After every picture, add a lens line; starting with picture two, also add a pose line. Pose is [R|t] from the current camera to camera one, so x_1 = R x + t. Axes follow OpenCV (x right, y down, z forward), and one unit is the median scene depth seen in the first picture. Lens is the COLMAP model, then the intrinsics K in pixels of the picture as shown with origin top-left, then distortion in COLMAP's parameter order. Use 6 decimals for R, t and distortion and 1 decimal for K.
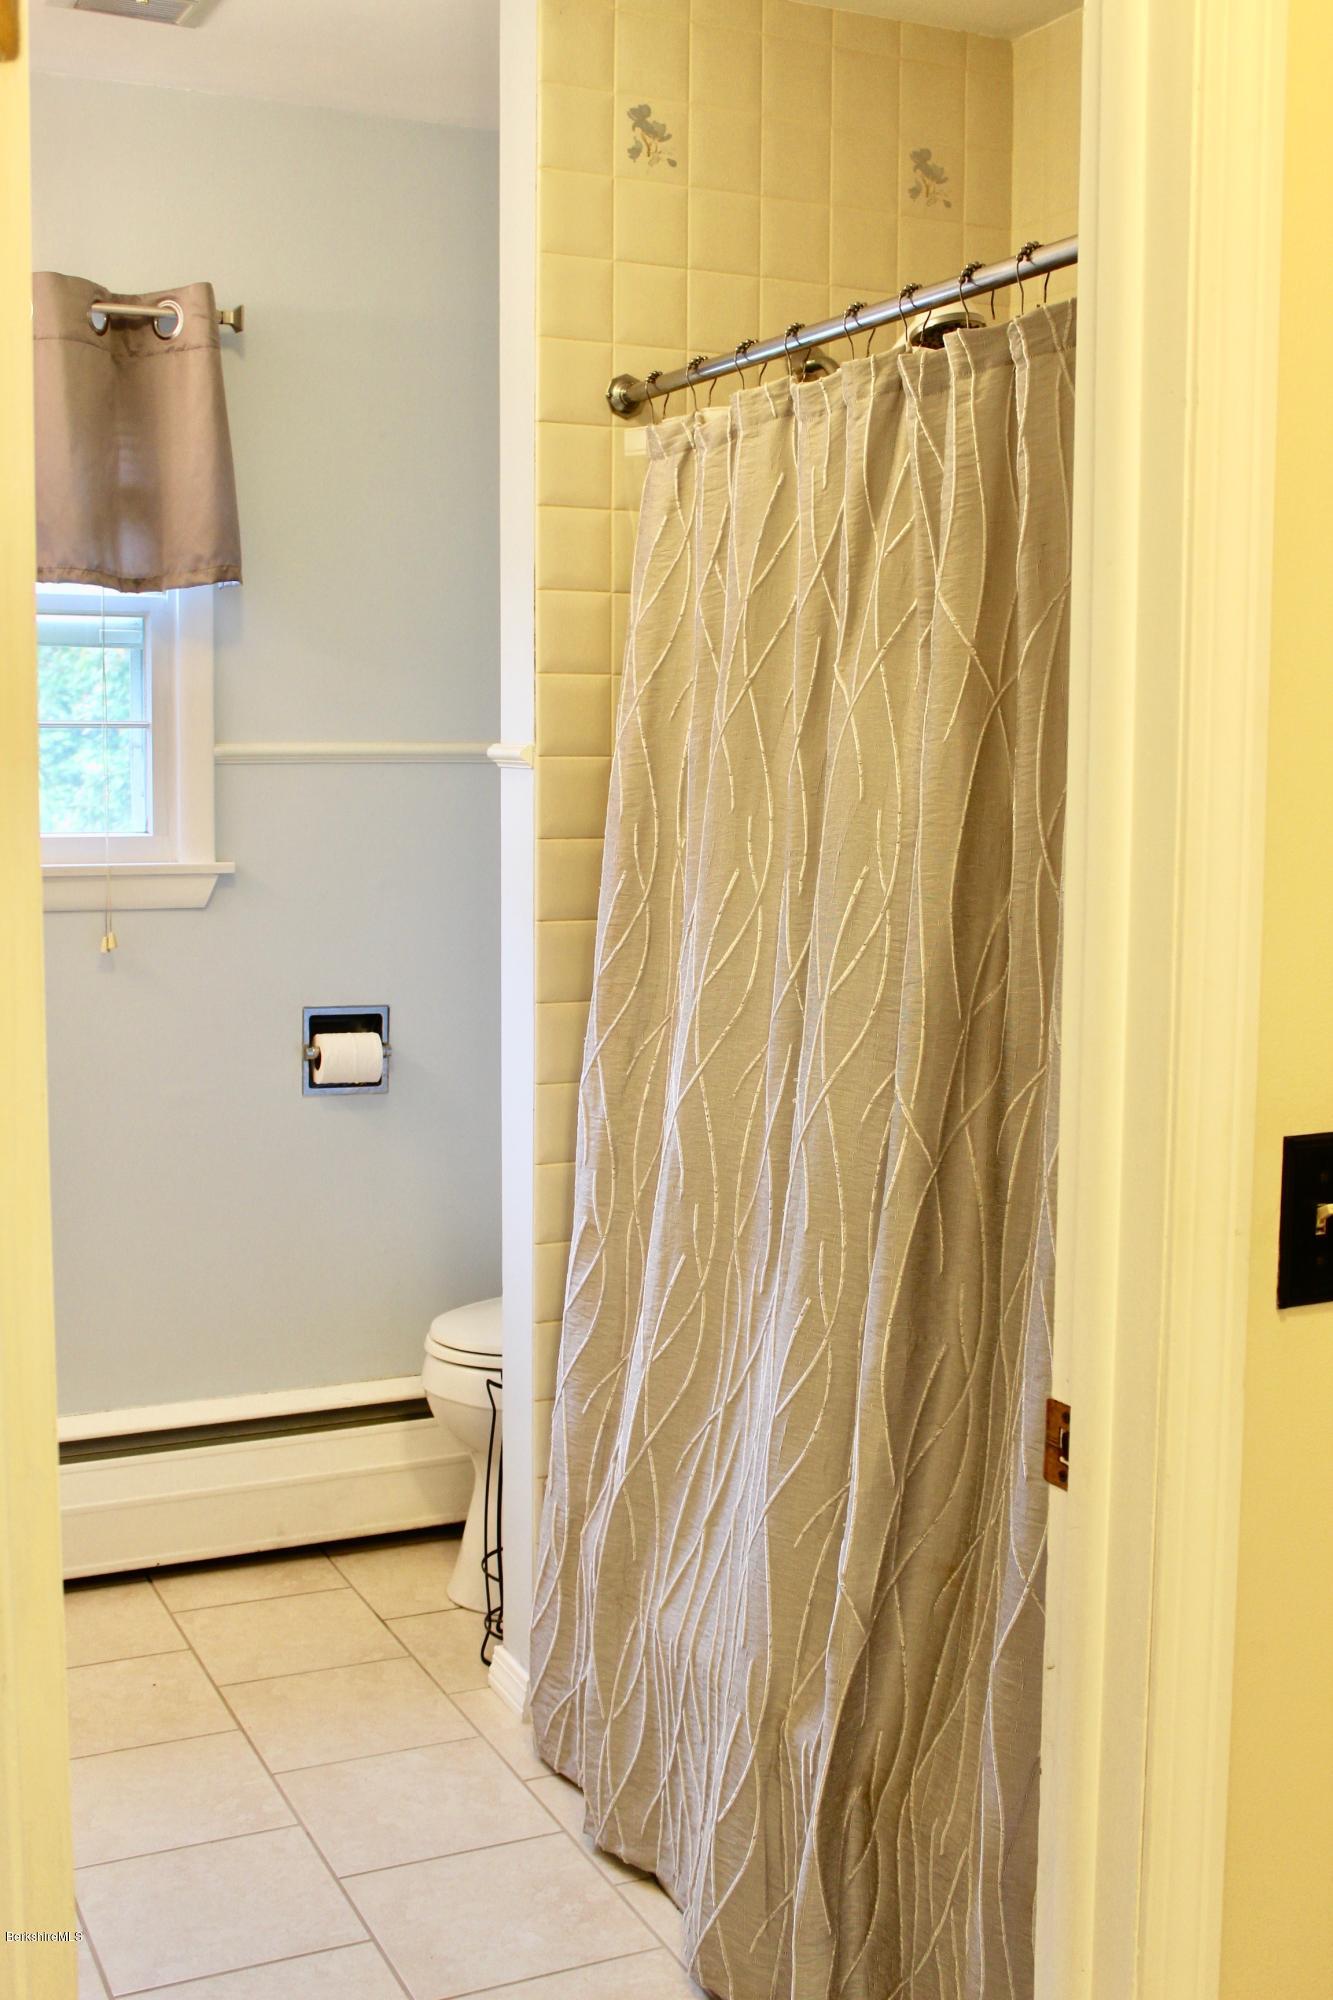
lens RADIAL K [[2203.8, 0, 666.5], [0, 2203.8, 1000.0], [0, 0, 1]] dist [-0.087680, -0.019306]
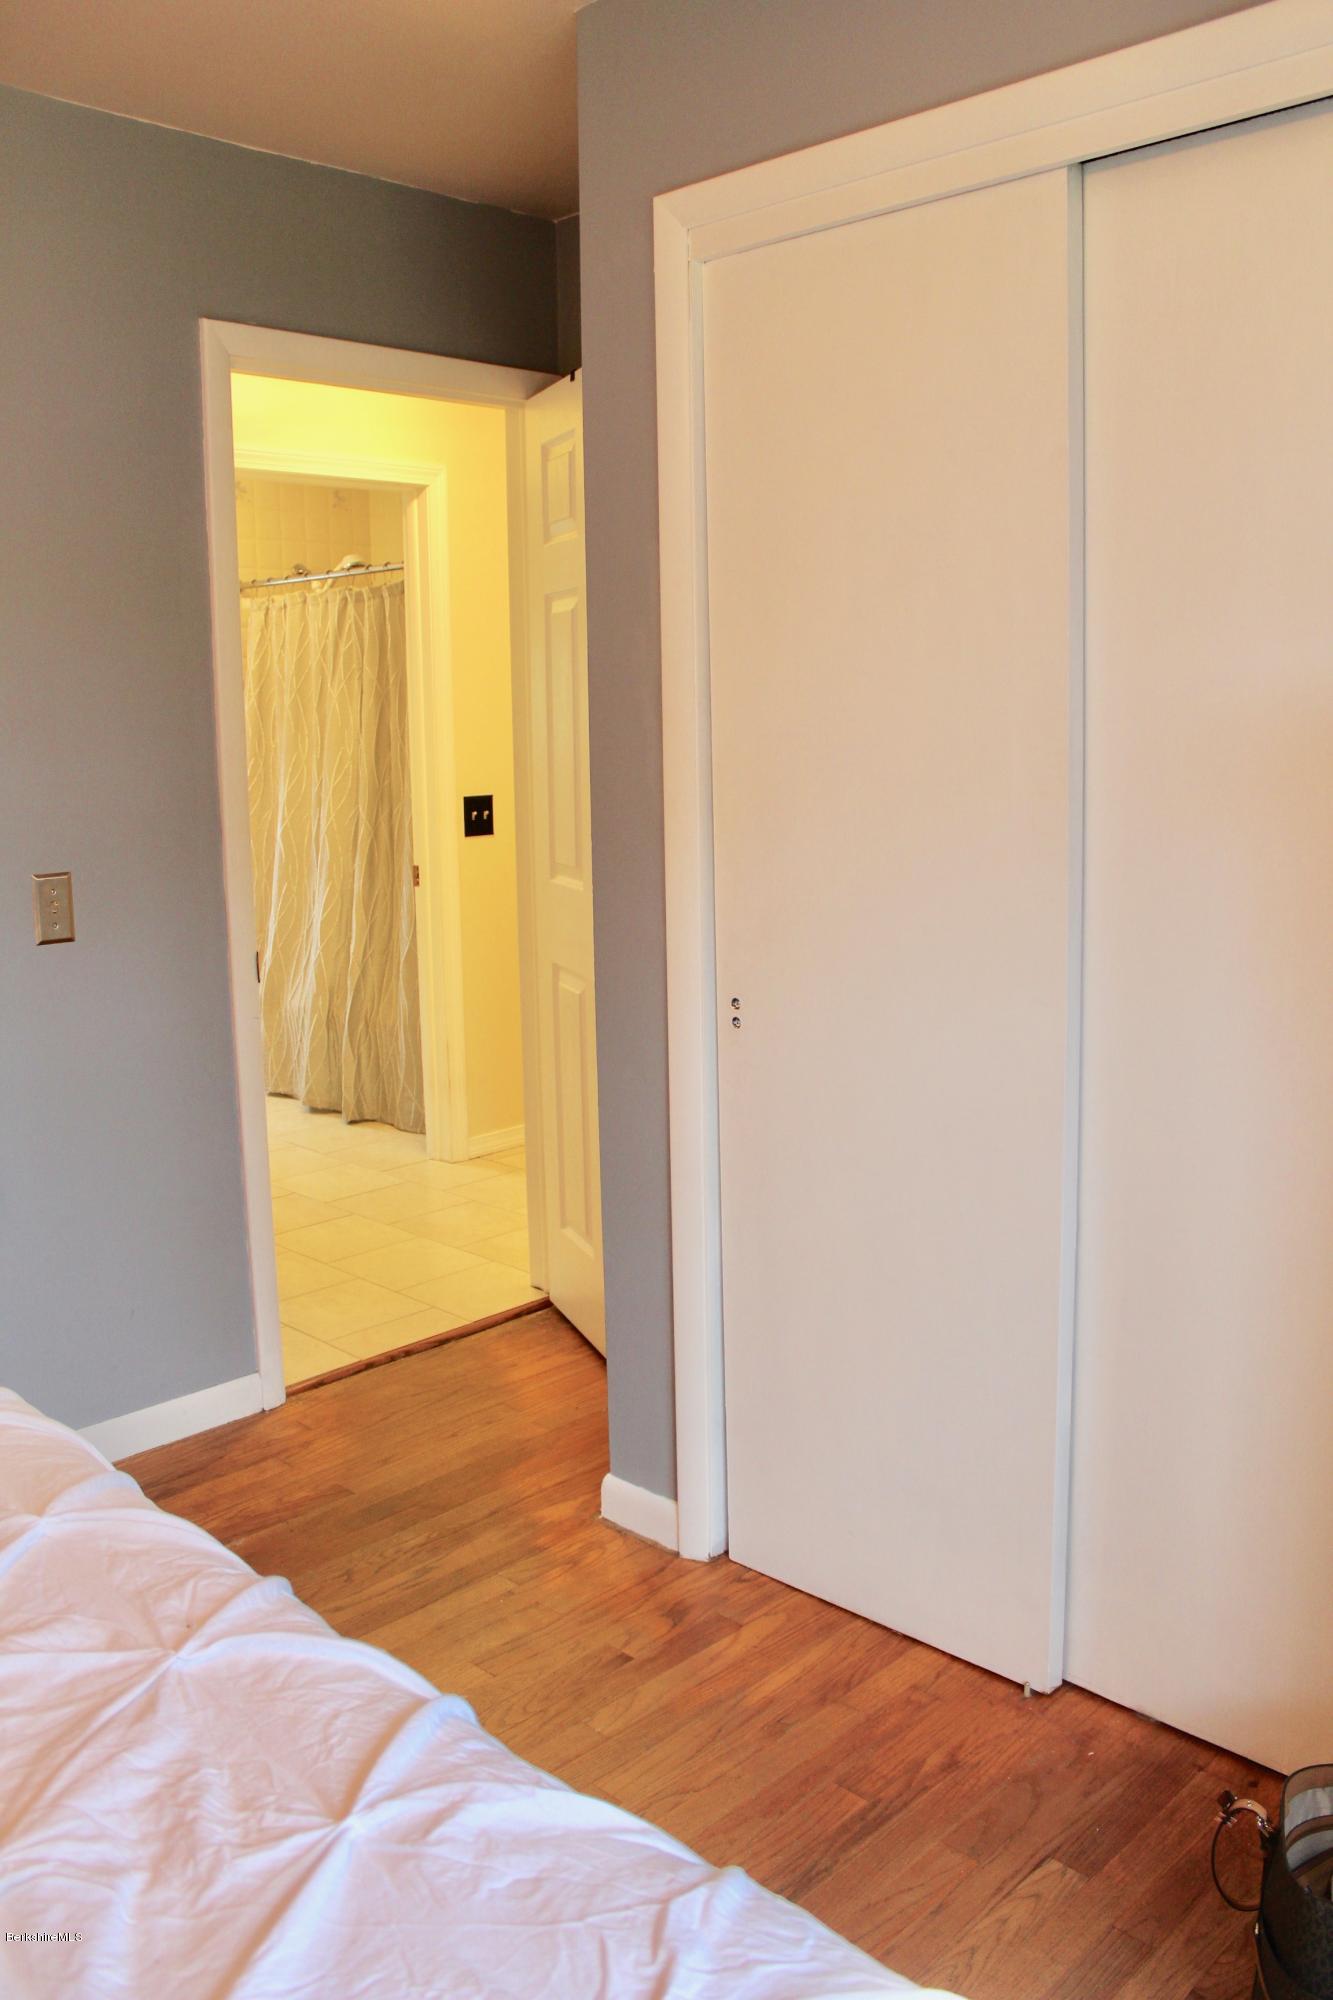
lens RADIAL K [[1690.7, 0, 666.5], [0, 1690.7, 1000.0], [0, 0, 1]] dist [-0.160495, 0.144829]
pose [[0.937421, -0.073353, 0.340384, -0.358358], [0.056694, 0.996668, 0.058648, 0.208345], [-0.343552, -0.035680, 0.938456, -1.615545]]
